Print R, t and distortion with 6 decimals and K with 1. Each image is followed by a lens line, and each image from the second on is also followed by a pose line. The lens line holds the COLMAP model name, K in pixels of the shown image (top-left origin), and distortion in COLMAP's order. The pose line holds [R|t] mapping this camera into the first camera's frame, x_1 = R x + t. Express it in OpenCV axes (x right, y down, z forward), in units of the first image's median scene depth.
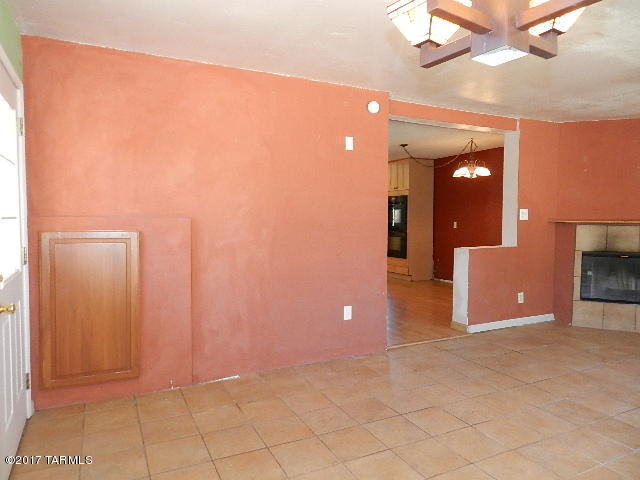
lens RADIAL K [[439.3, 0, 320.0], [0, 439.3, 240.0], [0, 0, 1]] dist [0.018475, -0.003460]
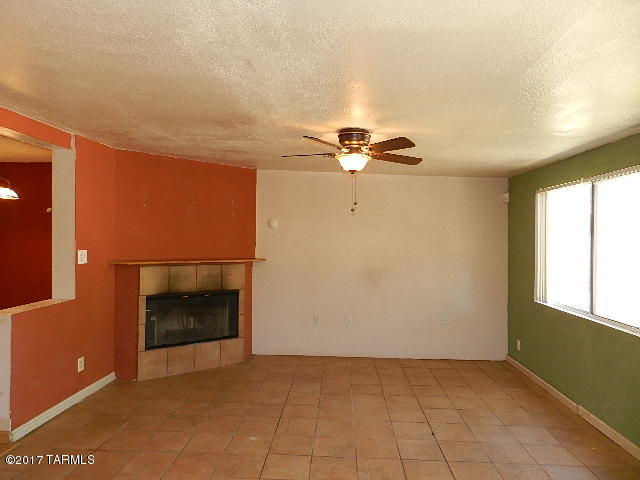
lens RADIAL K [[439.3, 0, 320.0], [0, 439.3, 240.0], [0, 0, 1]] dist [0.018475, -0.003460]
pose [[0.493965, -0.005518, 0.869464, -0.011828], [0.036887, 0.999213, -0.014615, -0.061403], [-0.868699, 0.039291, 0.493780, 0.245389]]
